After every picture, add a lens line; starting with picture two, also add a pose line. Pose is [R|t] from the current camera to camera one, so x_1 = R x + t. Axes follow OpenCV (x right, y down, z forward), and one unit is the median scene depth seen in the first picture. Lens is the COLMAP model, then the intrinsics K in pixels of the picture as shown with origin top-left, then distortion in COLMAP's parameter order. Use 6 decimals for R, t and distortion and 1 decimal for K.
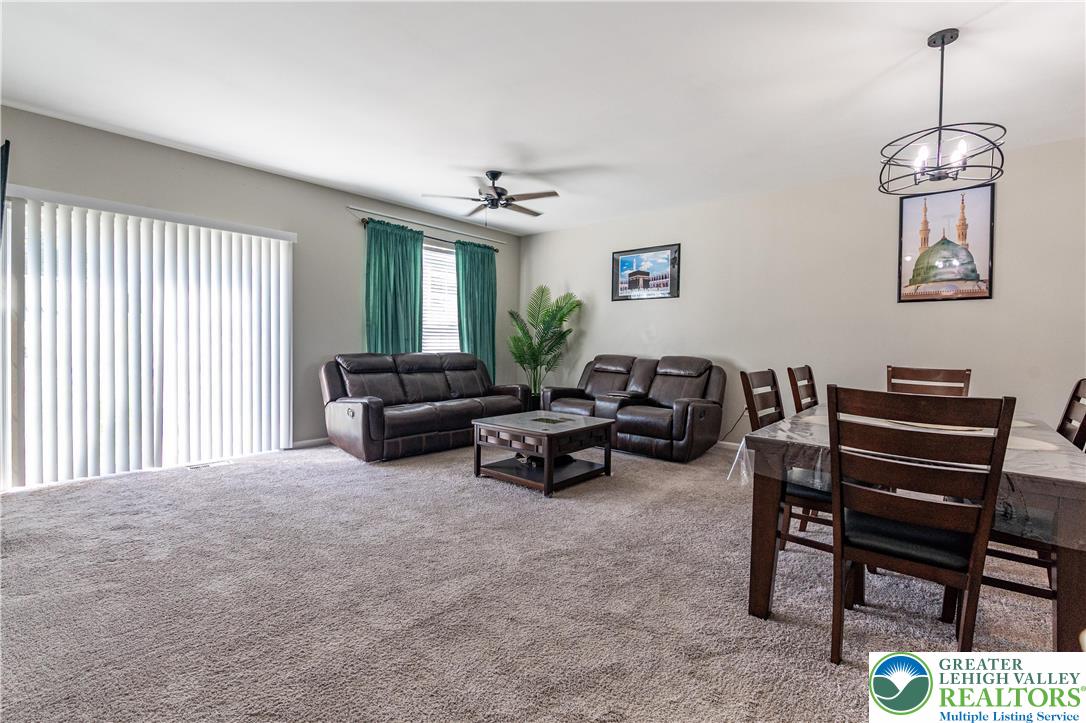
lens RADIAL K [[471.8, 0, 549.9], [0, 471.8, 353.3], [0, 0, 1]] dist [0.002625, 0.000139]
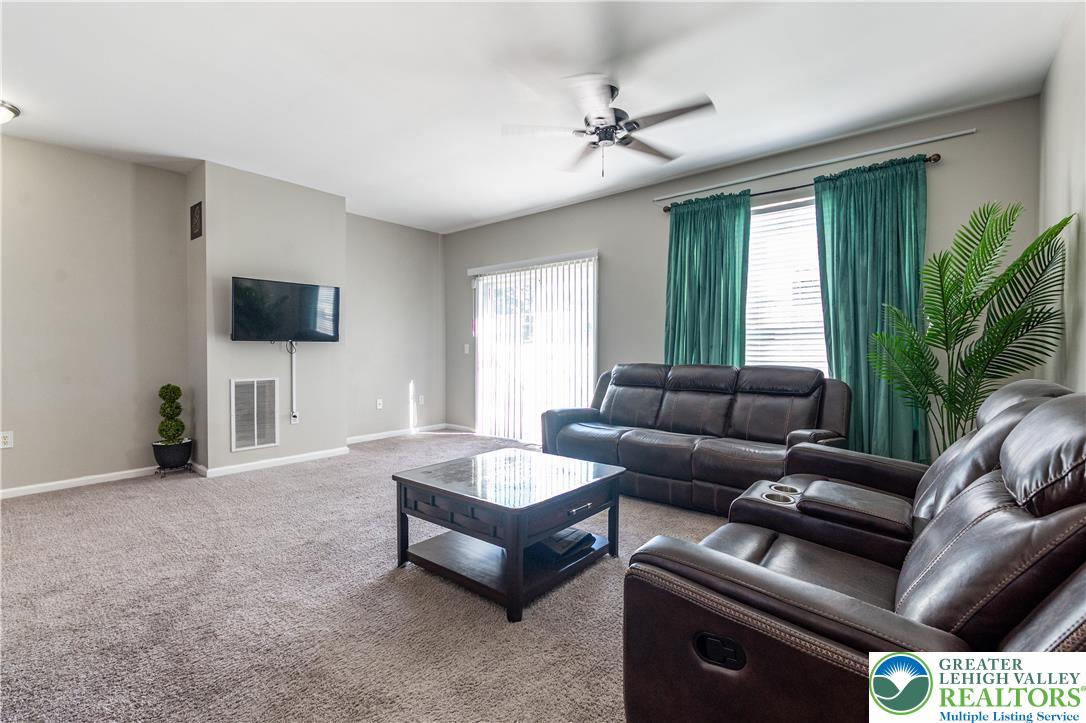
lens RADIAL K [[471.8, 0, 543.9], [0, 471.8, 356.5], [0, 0, 1]] dist [0.002625, 0.000139]
pose [[0.036188, 0.004080, -0.999337, 0.422286], [-0.020195, 0.999790, 0.003350, -0.010797], [0.999141, 0.020060, 0.036263, 0.695954]]
